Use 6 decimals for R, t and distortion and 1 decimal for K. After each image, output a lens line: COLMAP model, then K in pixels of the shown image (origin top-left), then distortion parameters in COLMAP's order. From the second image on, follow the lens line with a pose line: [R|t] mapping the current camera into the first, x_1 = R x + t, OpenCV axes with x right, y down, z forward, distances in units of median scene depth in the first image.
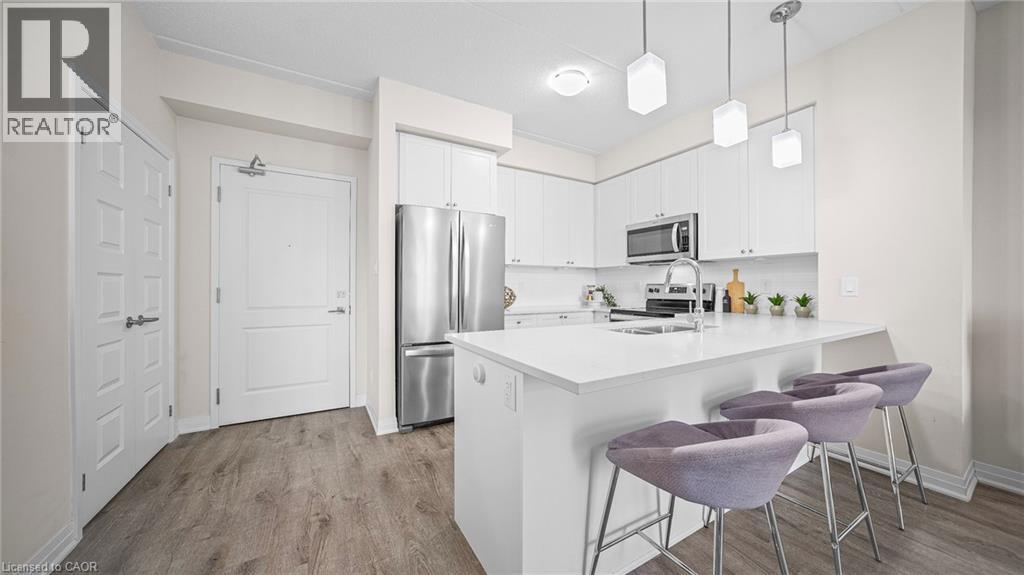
lens RADIAL K [[345.6, 0, 512.7], [0, 345.6, 286.2], [0, 0, 1]] dist [-0.021916, 0.011574]
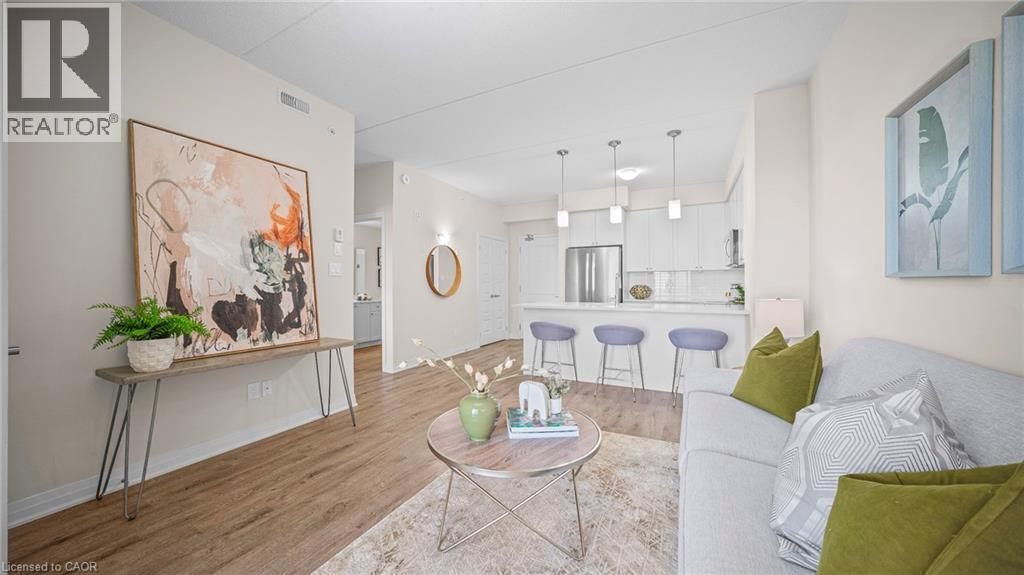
lens RADIAL K [[345.6, 0, 512.7], [0, 345.6, 286.2], [0, 0, 1]] dist [-0.021916, 0.011574]
pose [[0.573533, -0.000548, -0.819182, 1.337782], [0.000473, 1.000000, -0.000338, 0.007422], [0.819182, -0.000194, 0.573534, -0.591764]]
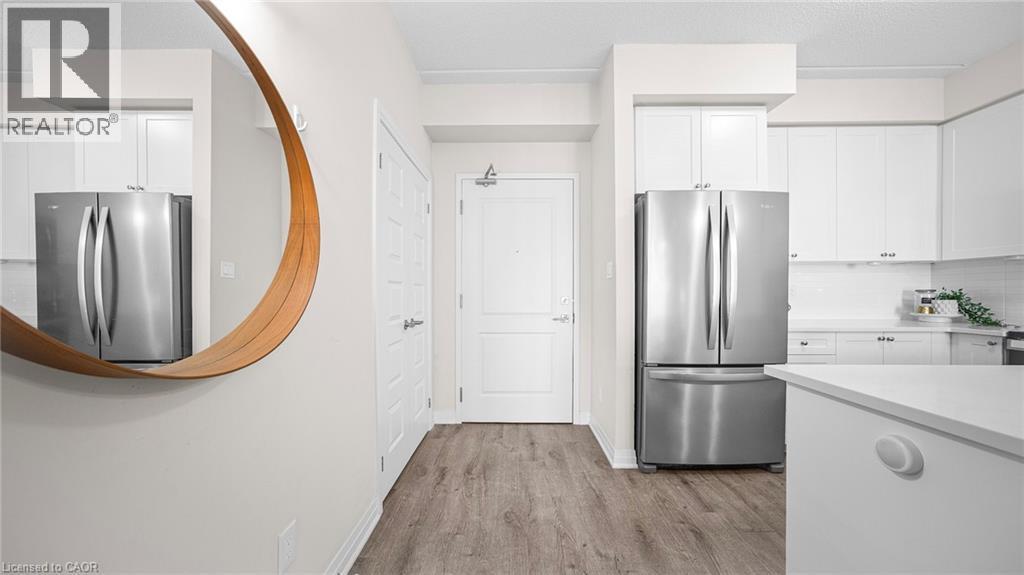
lens RADIAL K [[347.0, 0, 510.2], [0, 347.0, 292.7], [0, 0, 1]] dist [-0.000933, 0.003316]
pose [[0.868341, -0.002672, -0.495960, -0.182430], [0.003281, 0.999995, 0.000358, 0.000324], [0.495956, -0.001938, 0.868345, 0.125414]]
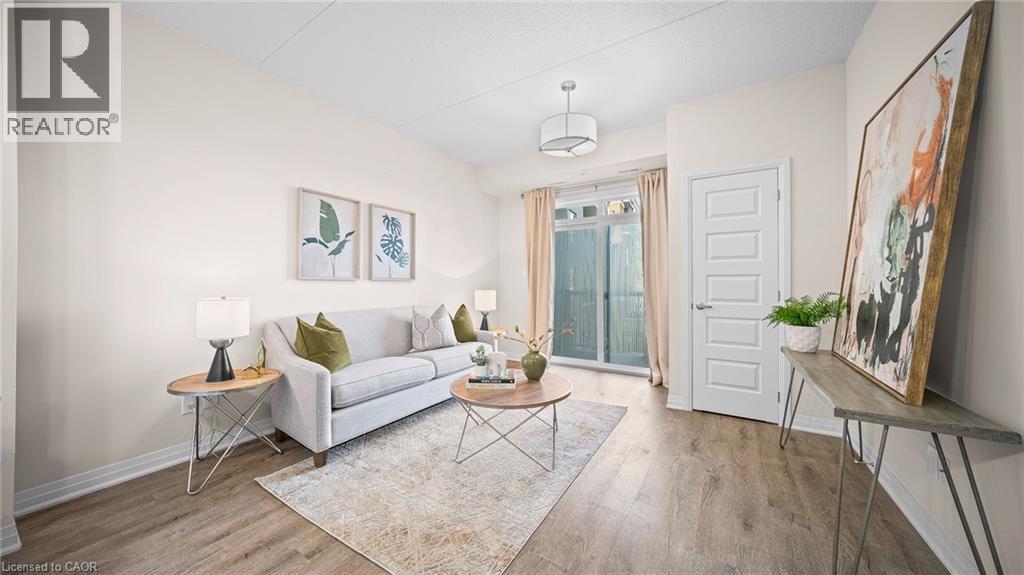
lens RADIAL K [[345.6, 0, 512.7], [0, 345.6, 286.2], [0, 0, 1]] dist [-0.021916, 0.011574]
pose [[-0.485539, -0.003703, 0.874207, -1.558969], [0.000847, 0.999989, 0.004706, 0.009311], [-0.874215, 0.003025, -0.485530, 1.189122]]
